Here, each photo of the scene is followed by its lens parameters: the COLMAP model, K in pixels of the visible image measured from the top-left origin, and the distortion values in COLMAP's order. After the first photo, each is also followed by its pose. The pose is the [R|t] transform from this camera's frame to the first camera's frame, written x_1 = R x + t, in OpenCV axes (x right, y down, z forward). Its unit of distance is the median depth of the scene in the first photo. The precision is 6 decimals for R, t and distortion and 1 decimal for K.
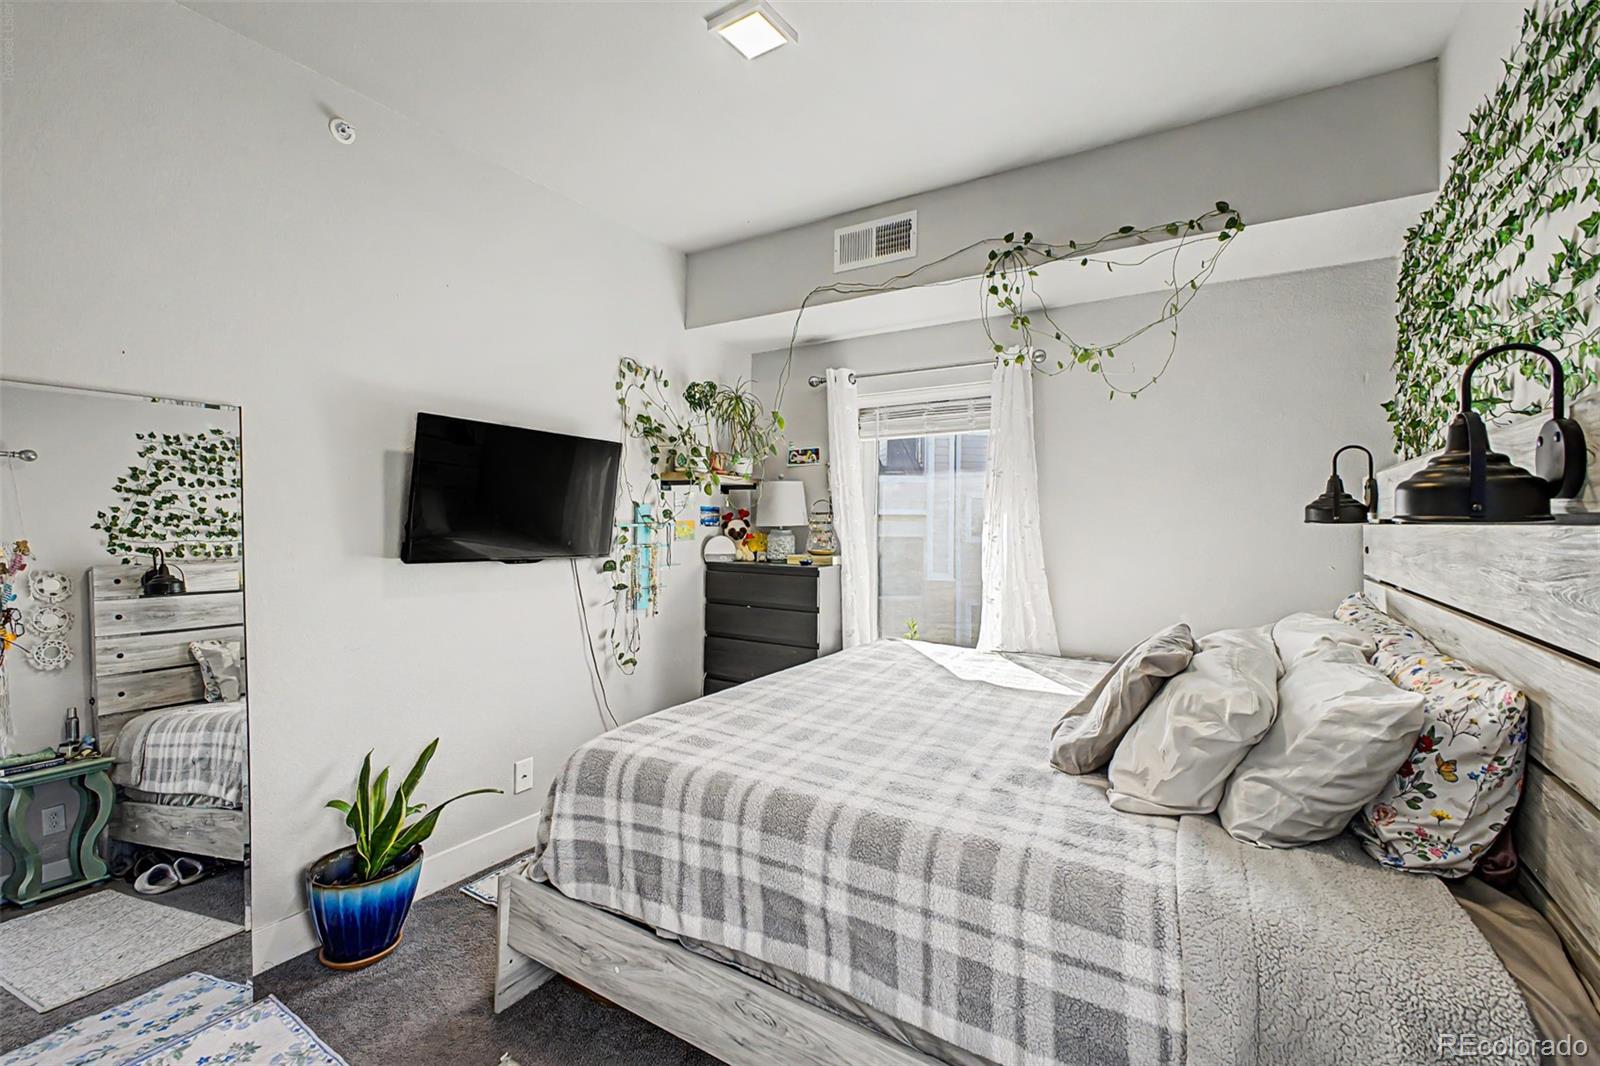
lens RADIAL K [[646.7, 0, 807.7], [0, 646.7, 523.5], [0, 0, 1]] dist [0.013519, -0.002569]
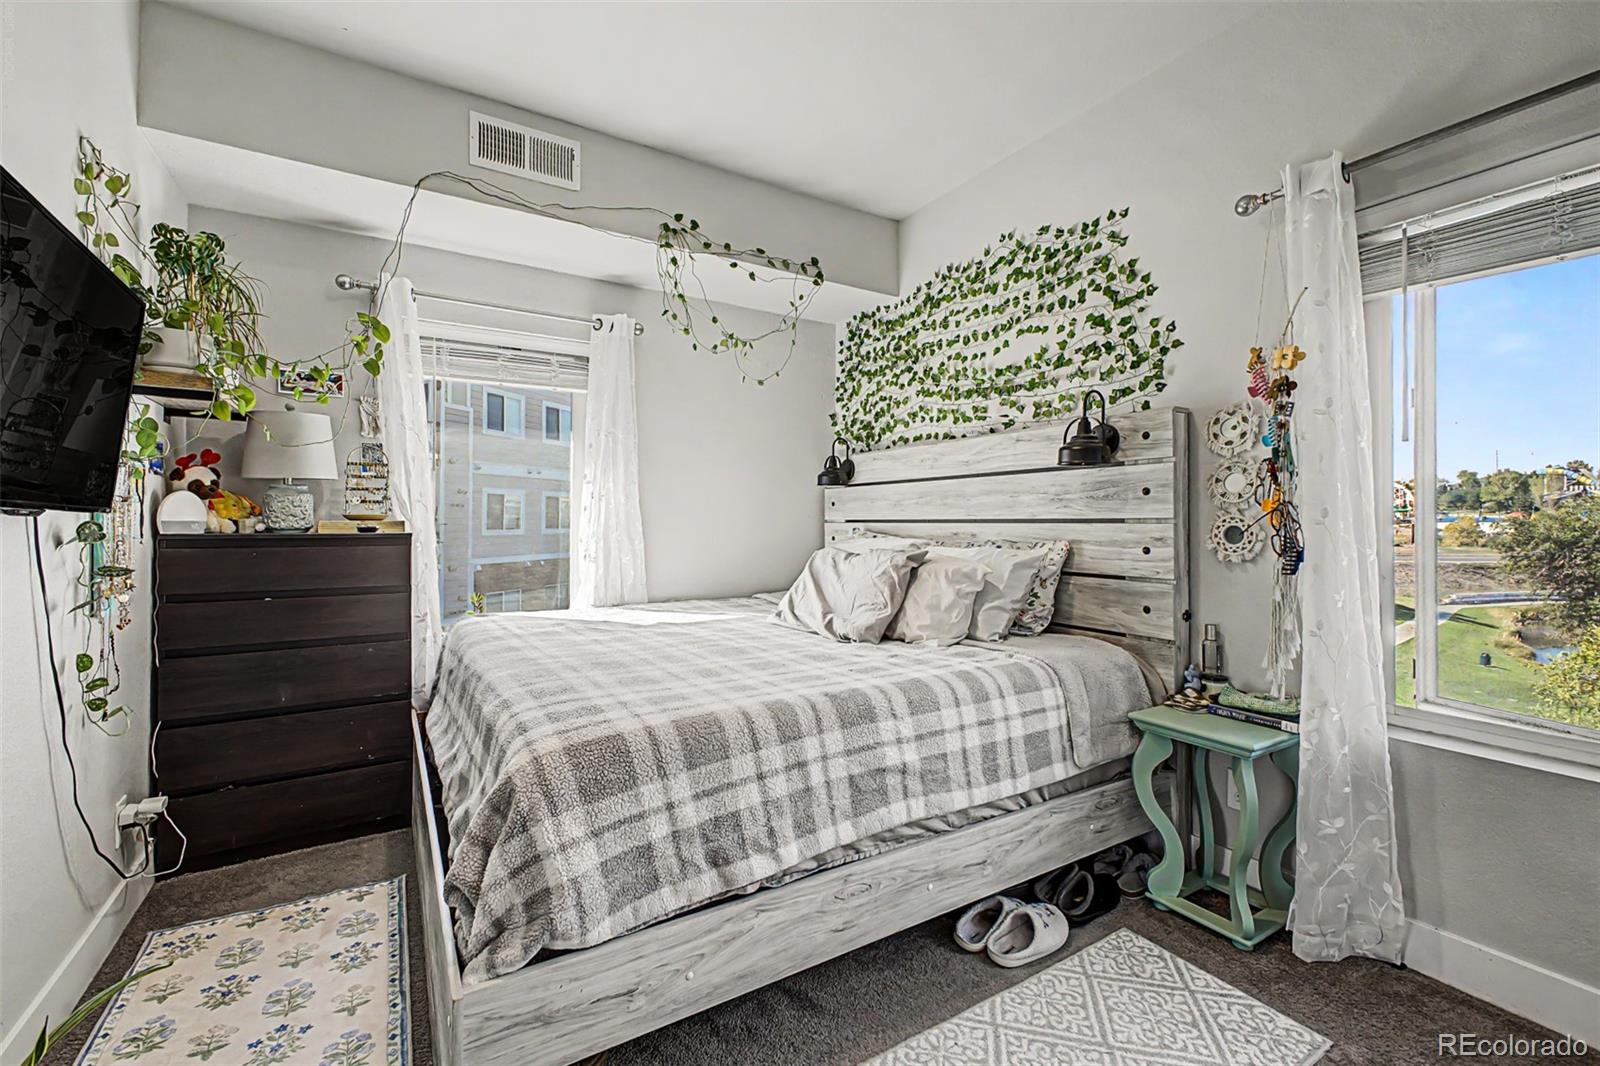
lens RADIAL K [[646.7, 0, 789.3], [0, 646.7, 524.4], [0, 0, 1]] dist [0.013519, -0.002569]
pose [[0.493677, -0.016864, 0.869482, -0.614688], [0.003741, 0.999844, 0.017268, 0.066950], [-0.869637, -0.005272, 0.493663, 0.320109]]
